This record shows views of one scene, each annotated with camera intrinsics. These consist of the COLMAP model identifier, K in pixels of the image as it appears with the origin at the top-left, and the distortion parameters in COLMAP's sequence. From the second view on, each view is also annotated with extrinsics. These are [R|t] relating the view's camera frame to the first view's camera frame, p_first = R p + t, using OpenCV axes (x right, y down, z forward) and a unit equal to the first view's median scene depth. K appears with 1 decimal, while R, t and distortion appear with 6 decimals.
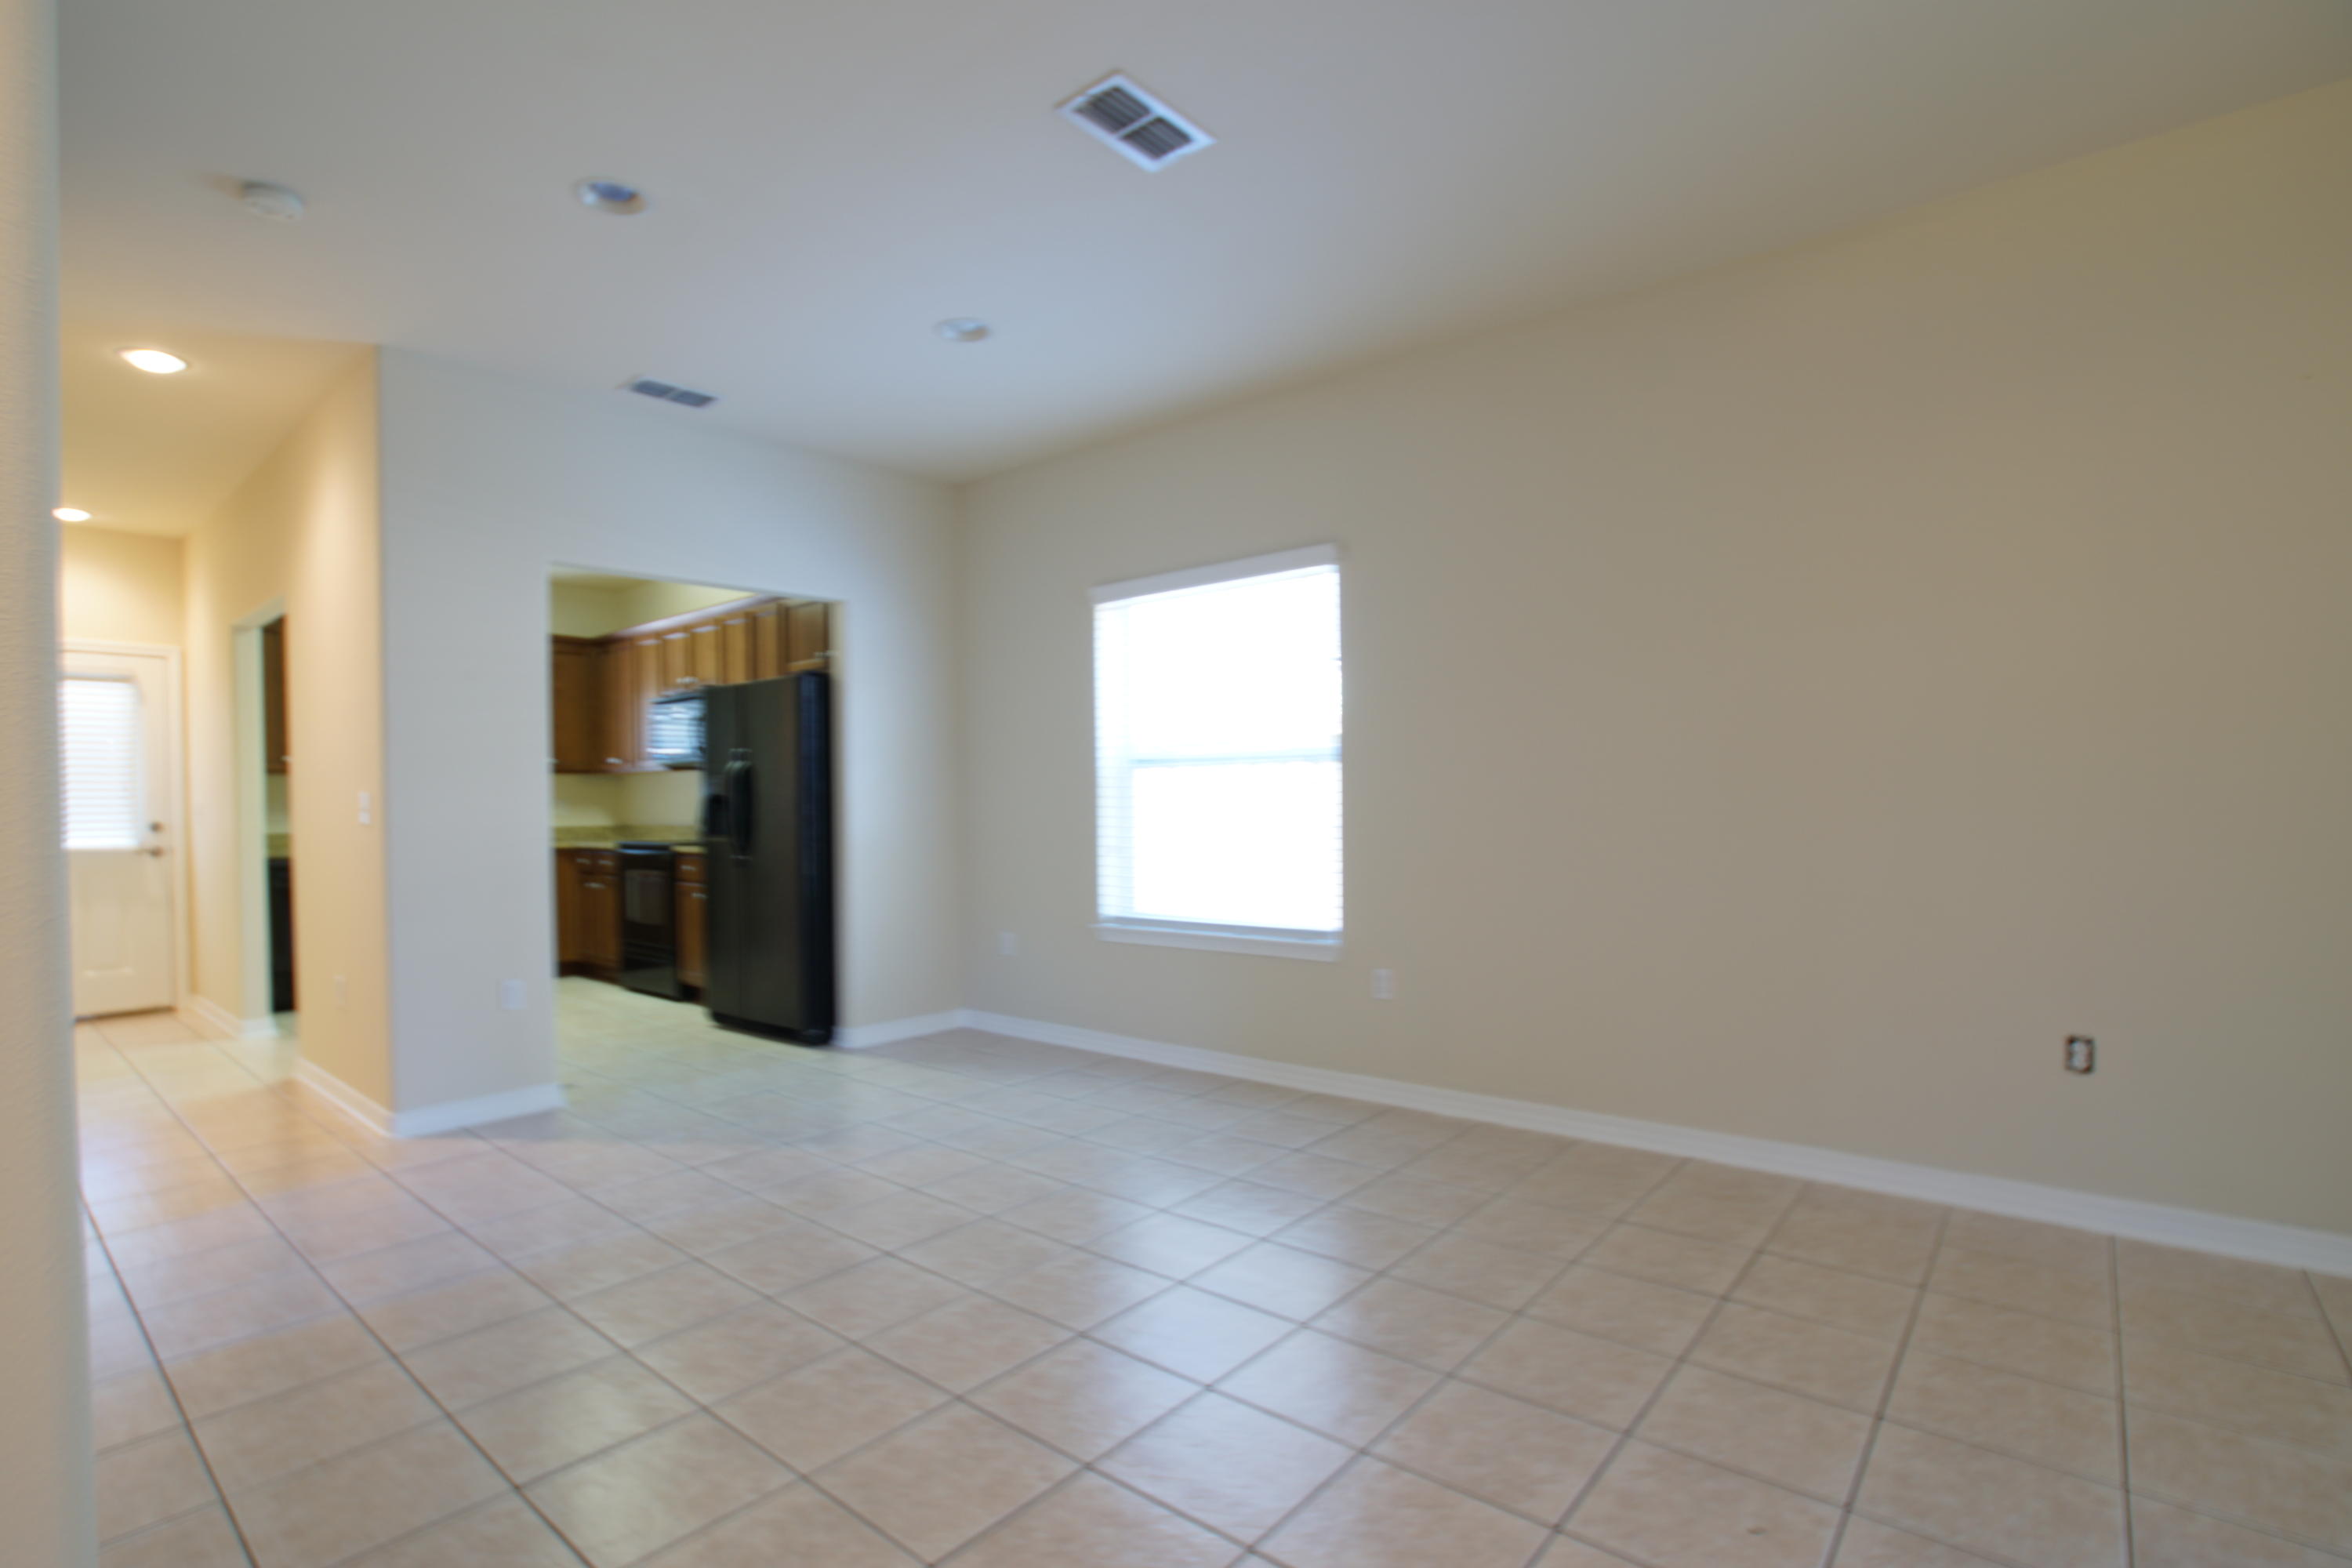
lens RADIAL K [[1136.7, 0, 1125.5], [0, 1136.7, 822.7], [0, 0, 1]] dist [-0.069544, 0.038010]
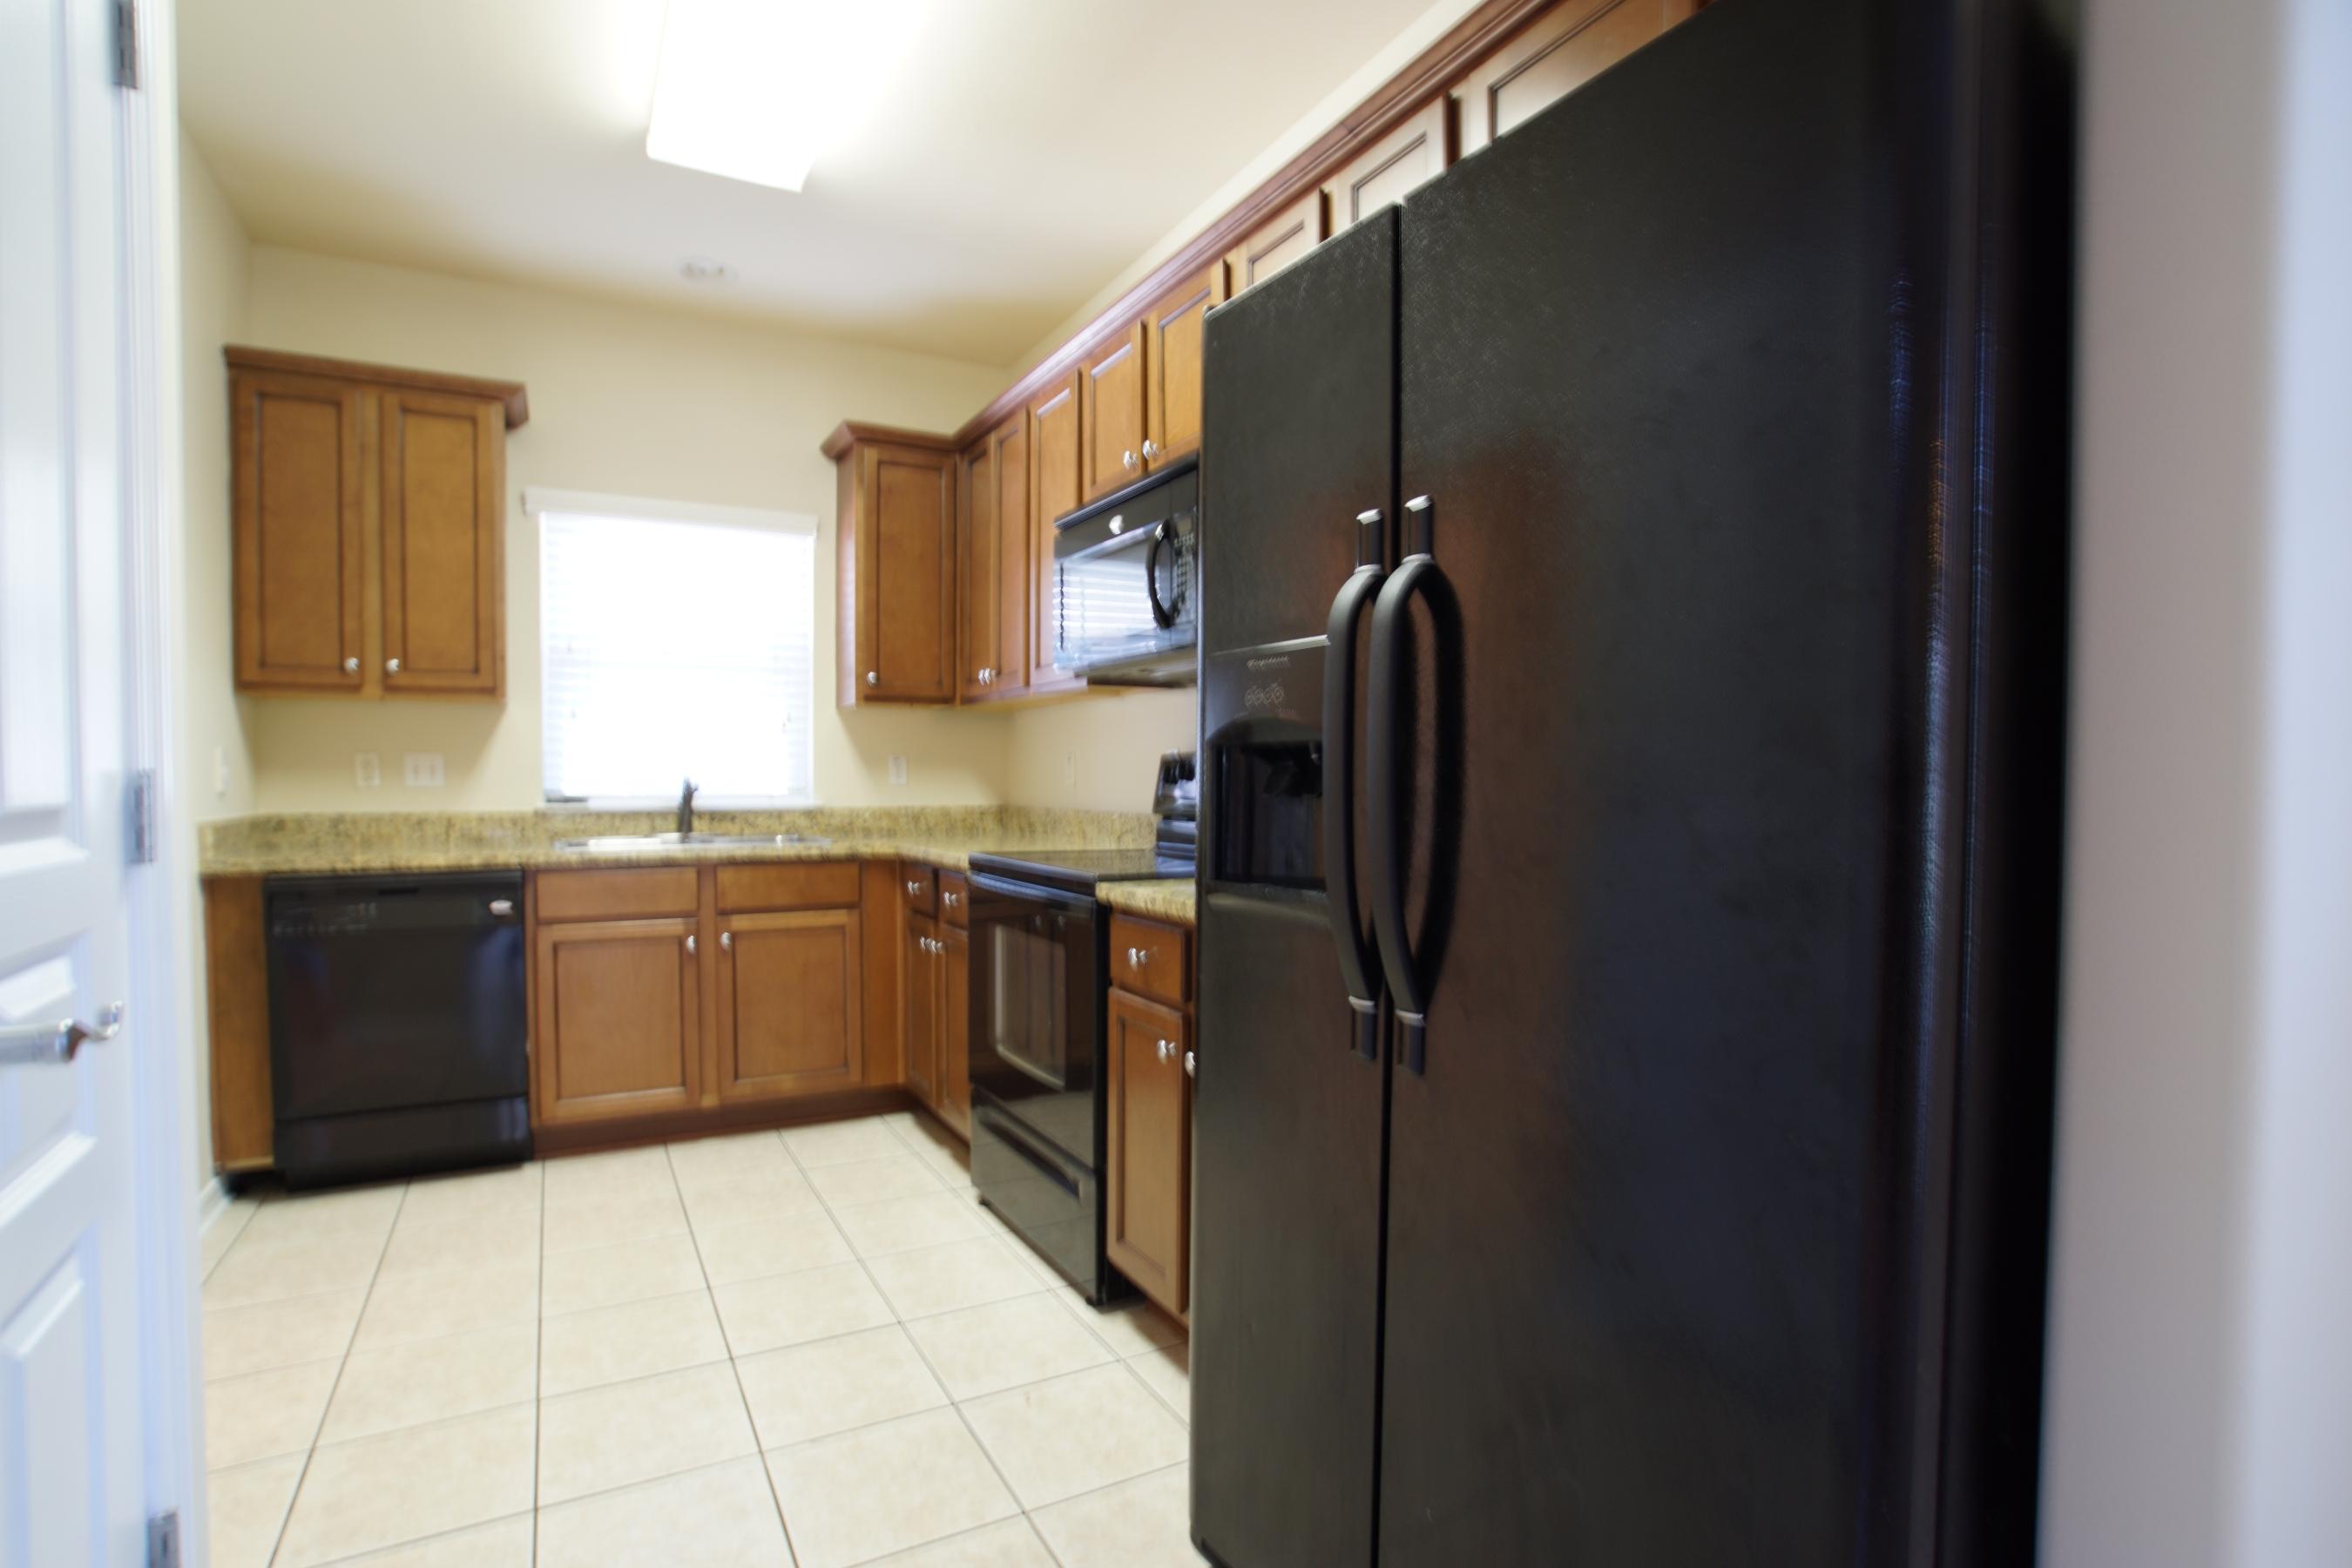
lens RADIAL K [[1136.7, 0, 1125.5], [0, 1136.7, 822.7], [0, 0, 1]] dist [-0.069544, 0.038010]
pose [[0.933326, 0.028368, -0.357908, -0.313331], [-0.019708, 0.999419, 0.027821, -0.009252], [0.358489, -0.018913, 0.933342, 0.791585]]
